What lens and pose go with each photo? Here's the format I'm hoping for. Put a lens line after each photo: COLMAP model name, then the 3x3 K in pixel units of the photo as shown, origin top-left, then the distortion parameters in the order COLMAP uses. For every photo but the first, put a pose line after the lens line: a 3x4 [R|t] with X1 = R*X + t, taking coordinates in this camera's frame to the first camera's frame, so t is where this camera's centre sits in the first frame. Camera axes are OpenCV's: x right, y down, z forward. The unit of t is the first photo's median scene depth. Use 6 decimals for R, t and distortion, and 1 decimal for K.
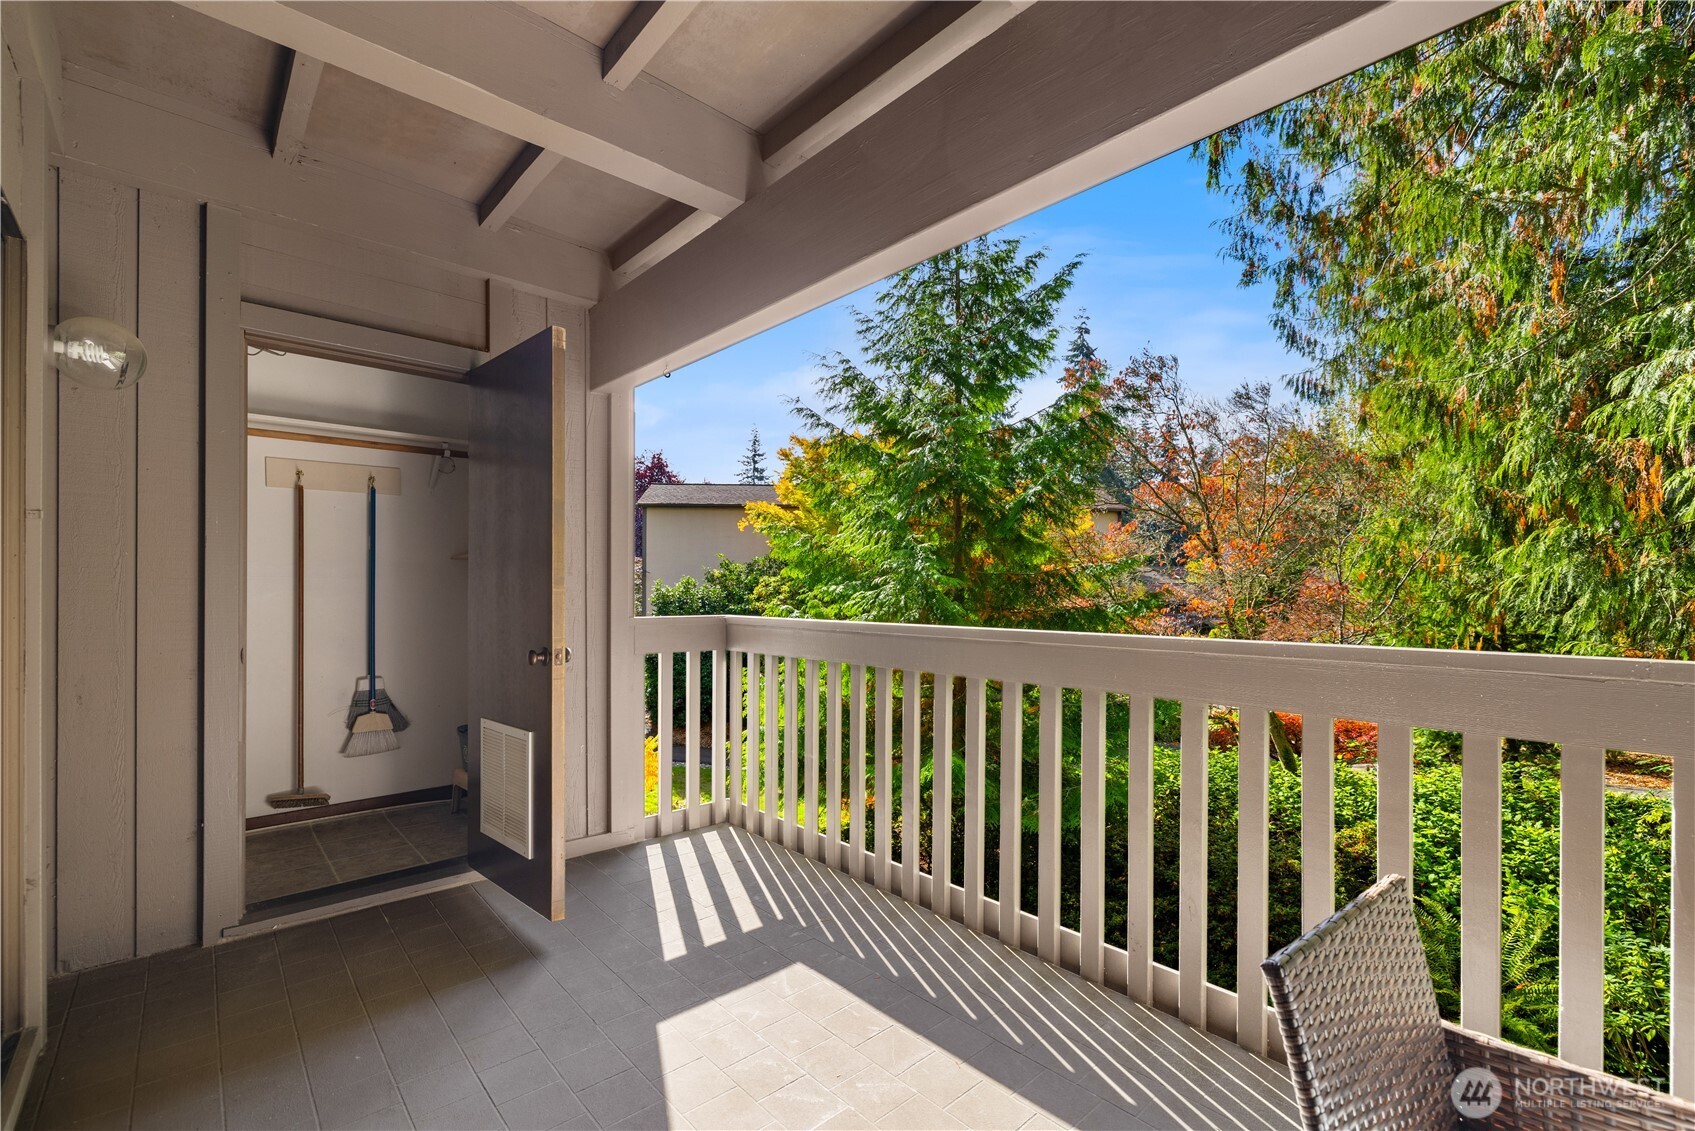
lens RADIAL K [[722.5, 0, 838.9], [0, 722.5, 580.1], [0, 0, 1]] dist [-0.002508, 0.001525]
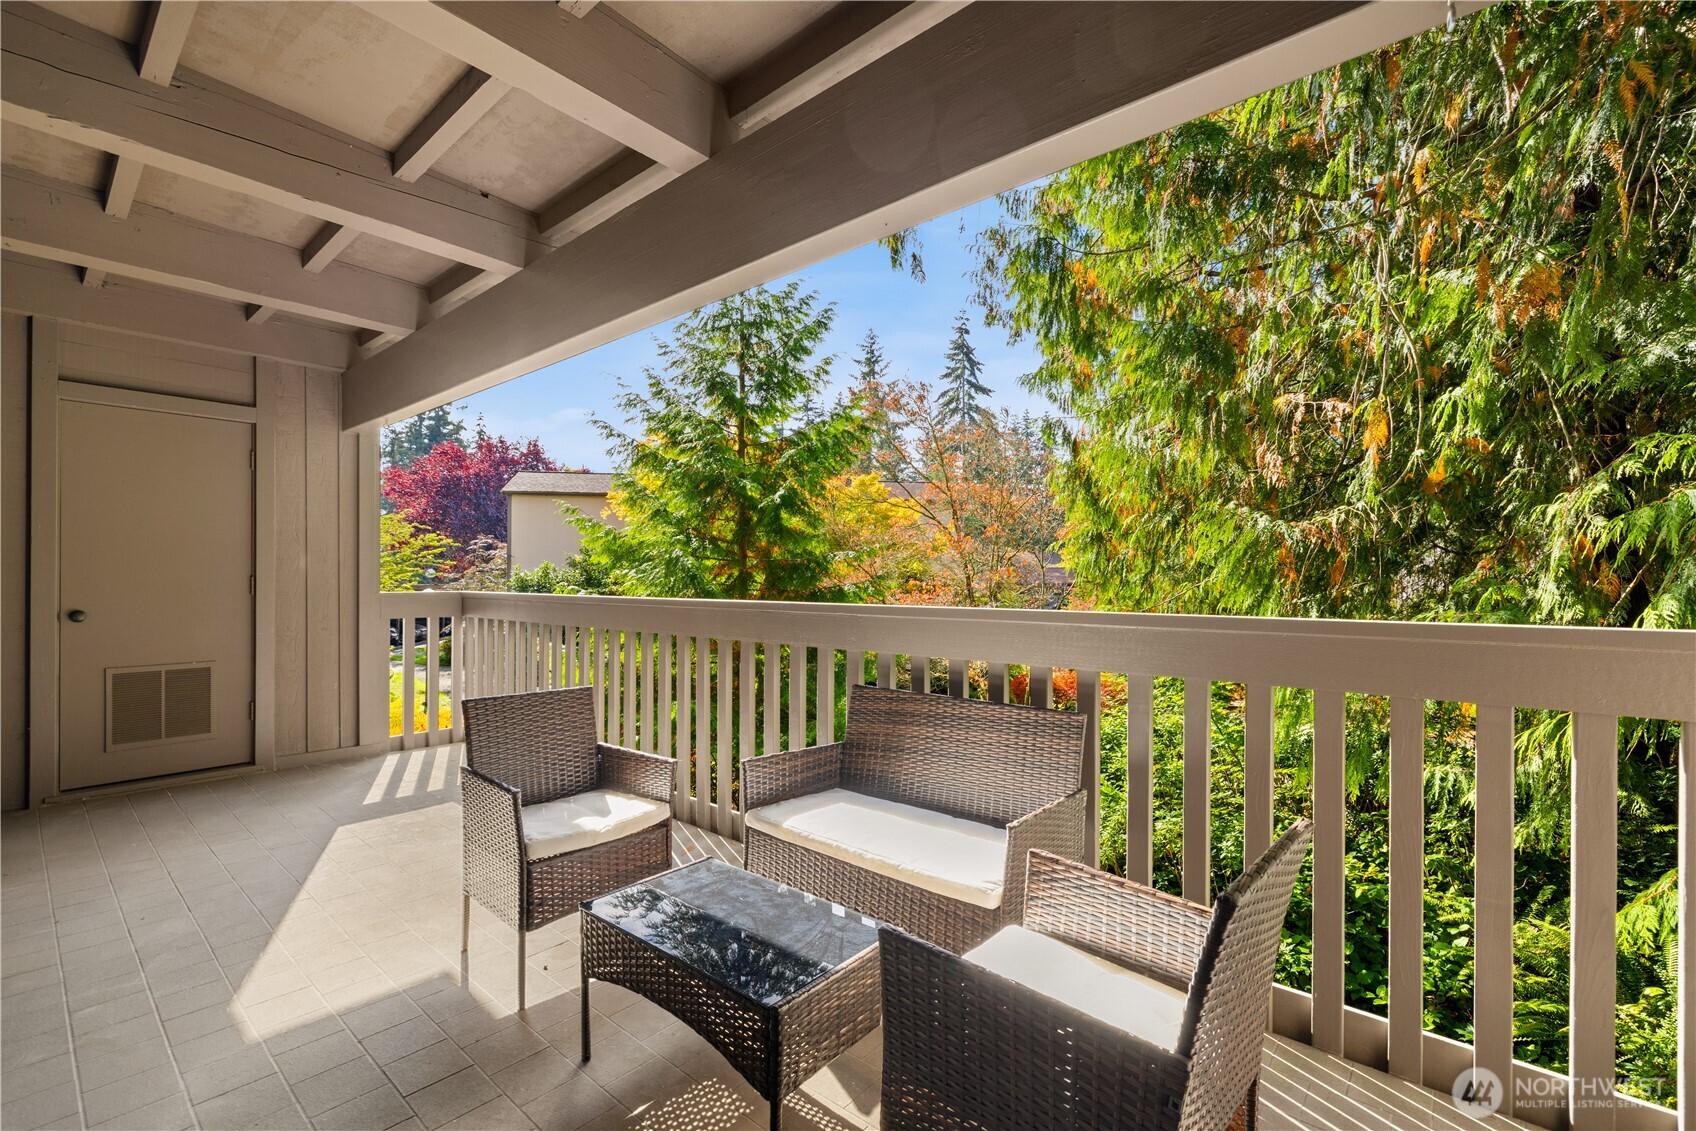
lens RADIAL K [[722.9, 0, 858.1], [0, 722.9, 563.9], [0, 0, 1]] dist [-0.002508, 0.001525]
pose [[0.990142, -0.002776, 0.140041, 0.192312], [0.002906, 0.999996, -0.000724, 0.000683], [-0.140038, 0.001124, 0.990145, -0.228185]]
